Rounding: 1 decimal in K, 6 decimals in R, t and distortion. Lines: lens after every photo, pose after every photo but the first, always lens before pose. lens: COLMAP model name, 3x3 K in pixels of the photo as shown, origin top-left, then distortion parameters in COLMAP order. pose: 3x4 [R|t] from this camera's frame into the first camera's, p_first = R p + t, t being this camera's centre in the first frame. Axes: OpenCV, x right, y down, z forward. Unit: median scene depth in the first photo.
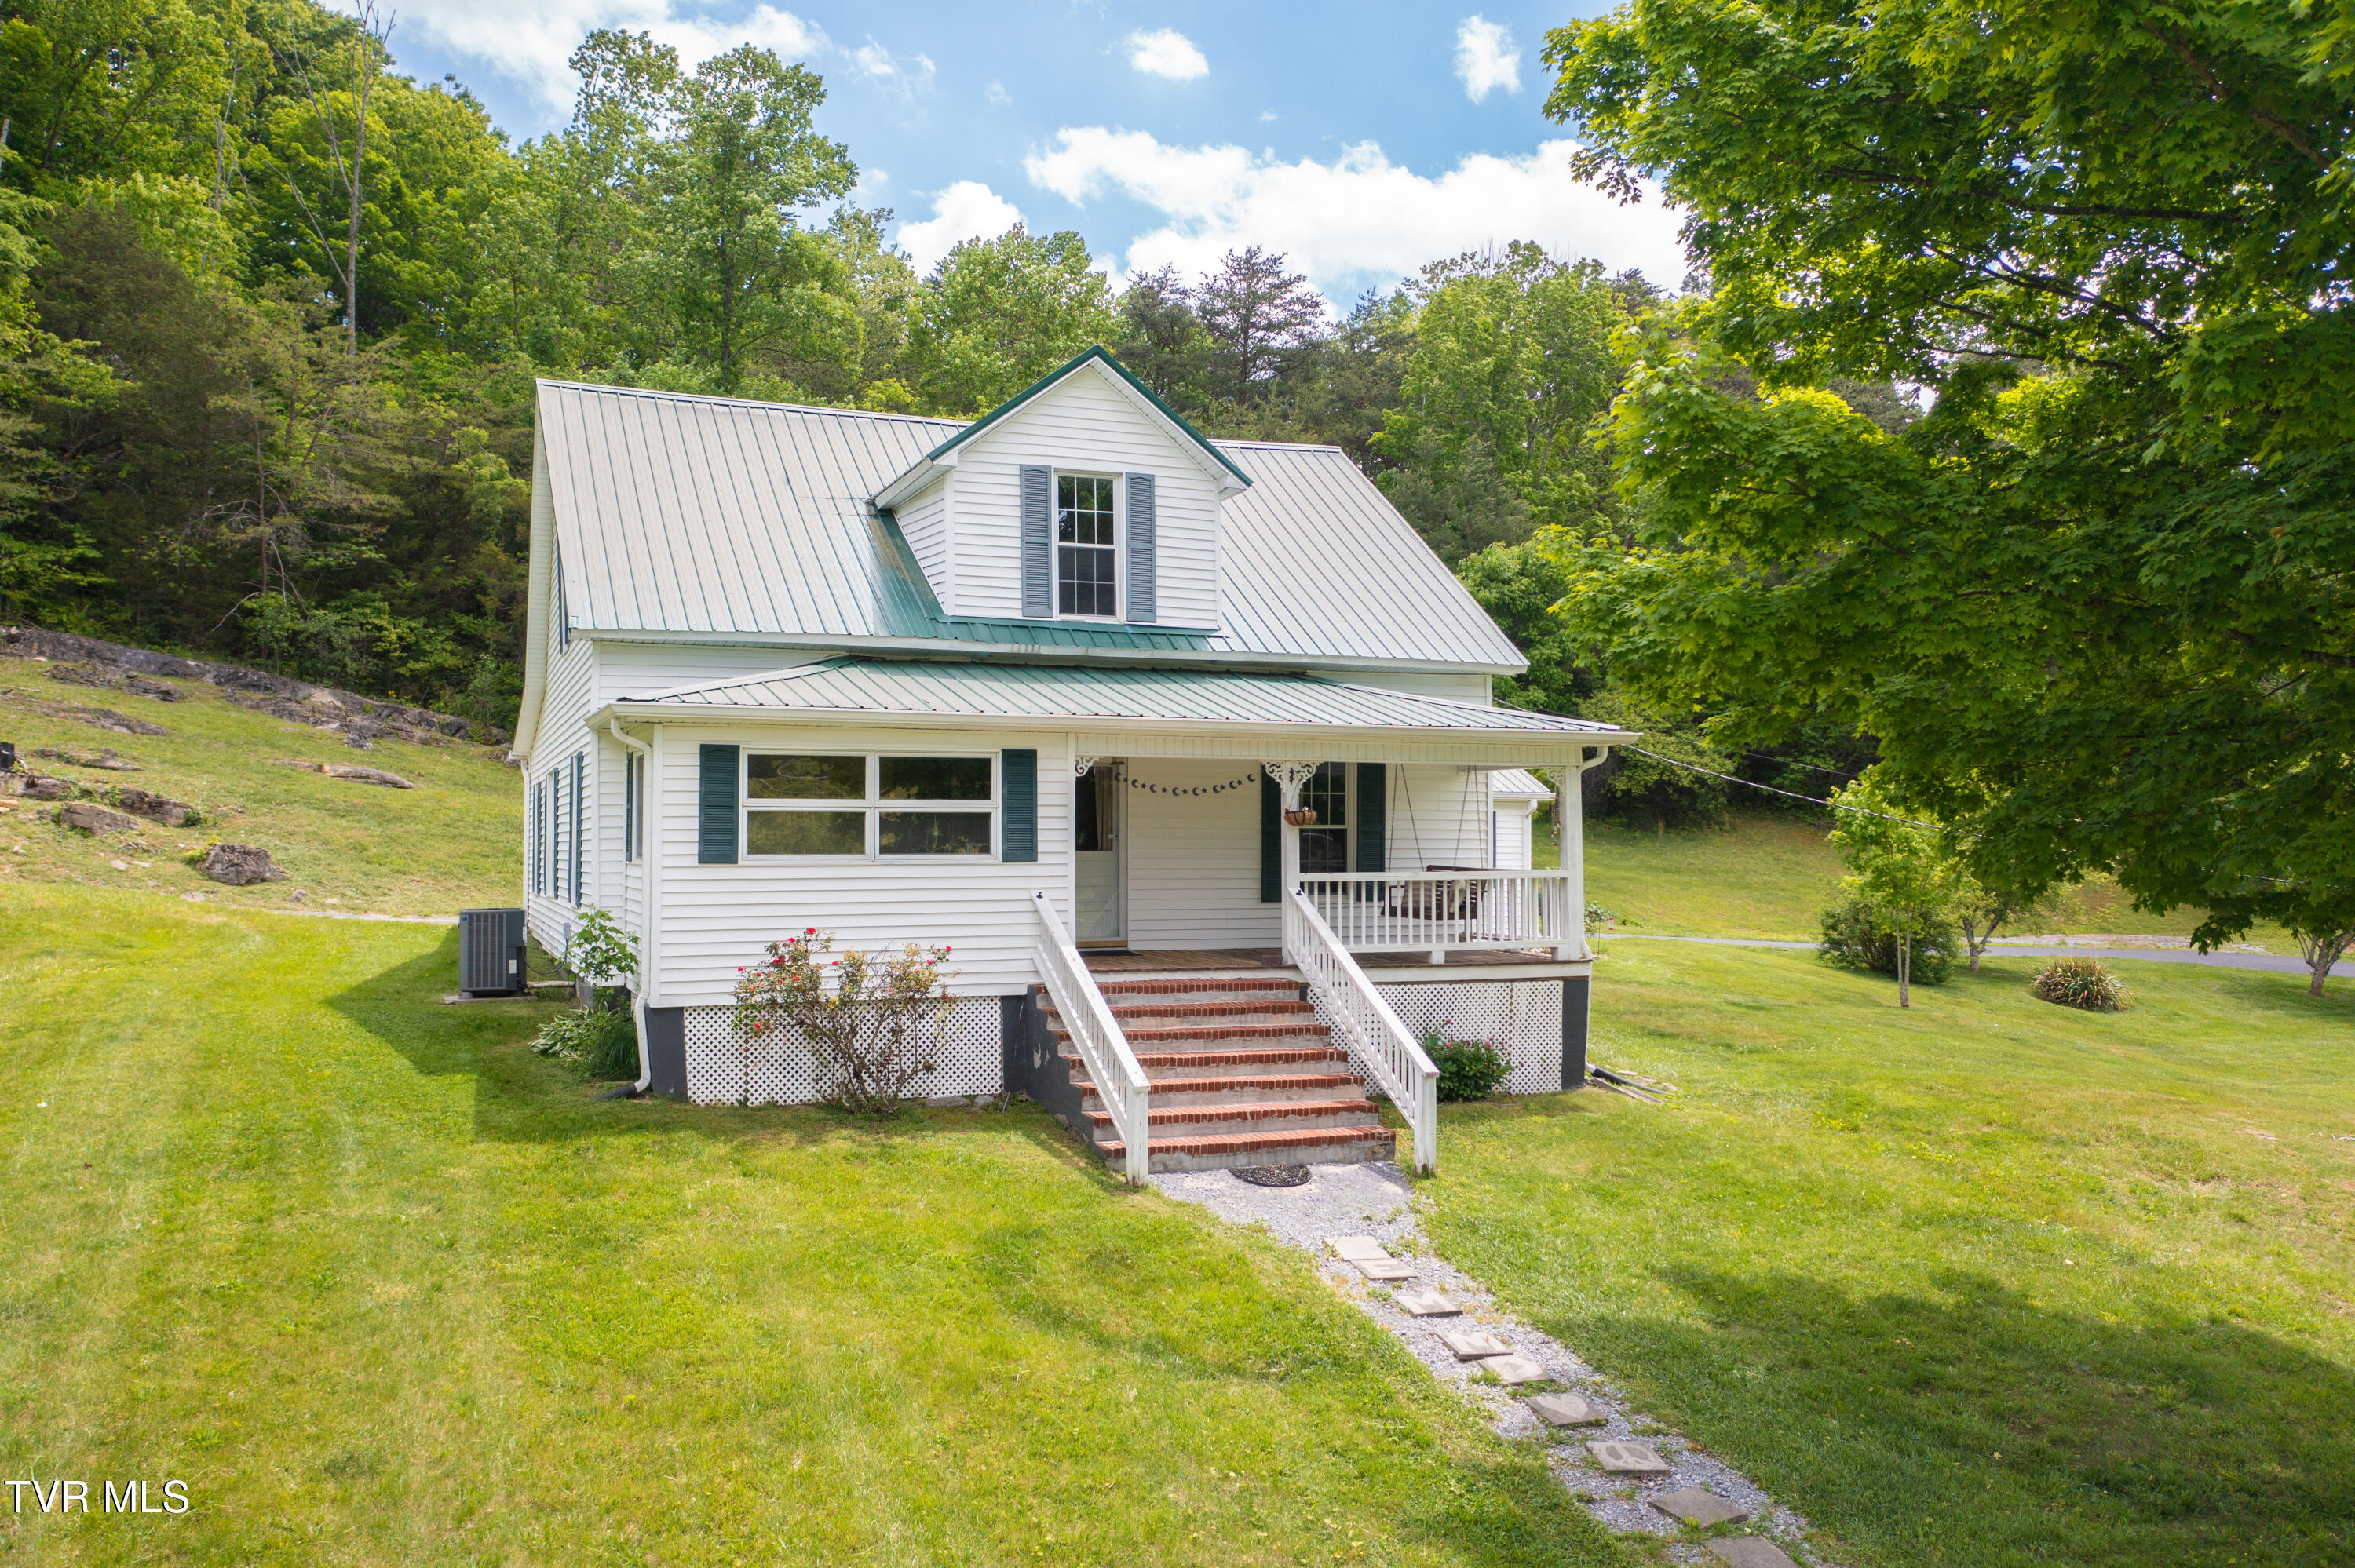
lens RADIAL K [[1888.9, 0, 1177.4], [0, 1888.9, 780.2], [0, 0, 1]] dist [-0.008814, 0.014398]
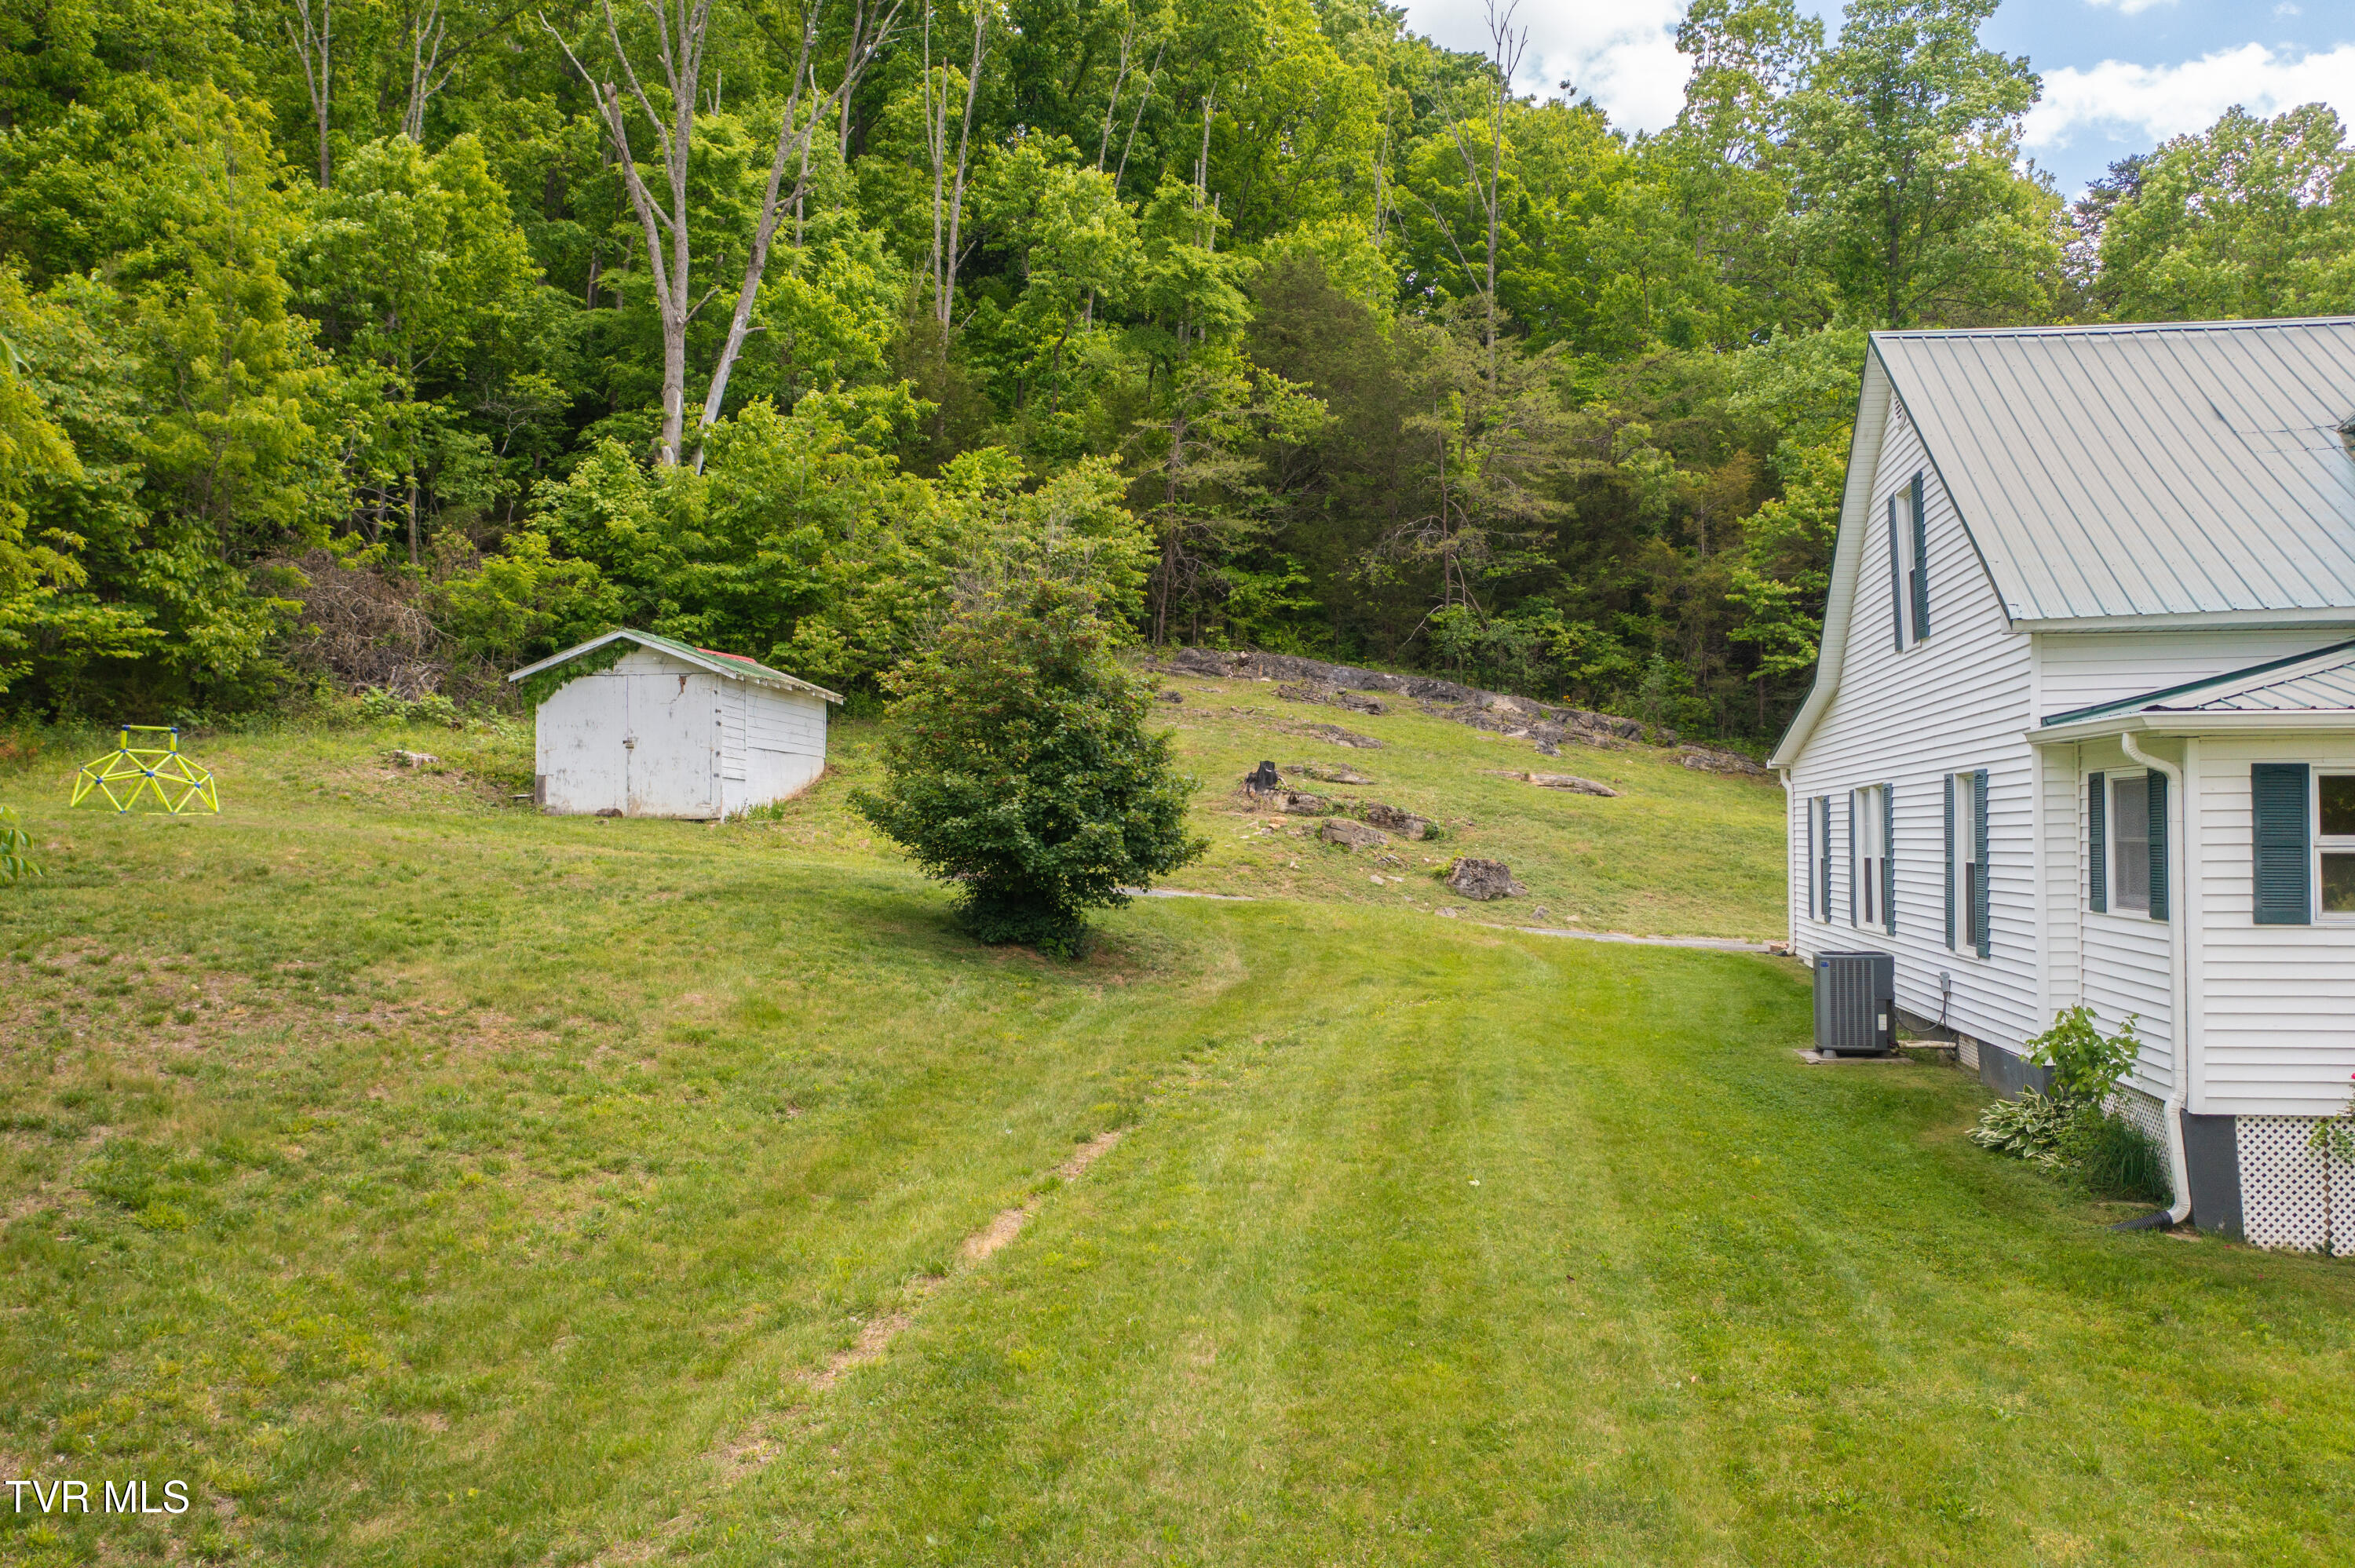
lens RADIAL K [[1888.9, 0, 1167.5], [0, 1888.9, 773.8], [0, 0, 1]] dist [-0.008814, 0.014398]
pose [[0.848057, -0.019568, -0.529543, -0.104965], [0.020729, 0.999778, -0.003747, -0.010066], [0.529499, -0.007800, 0.848275, 0.066988]]
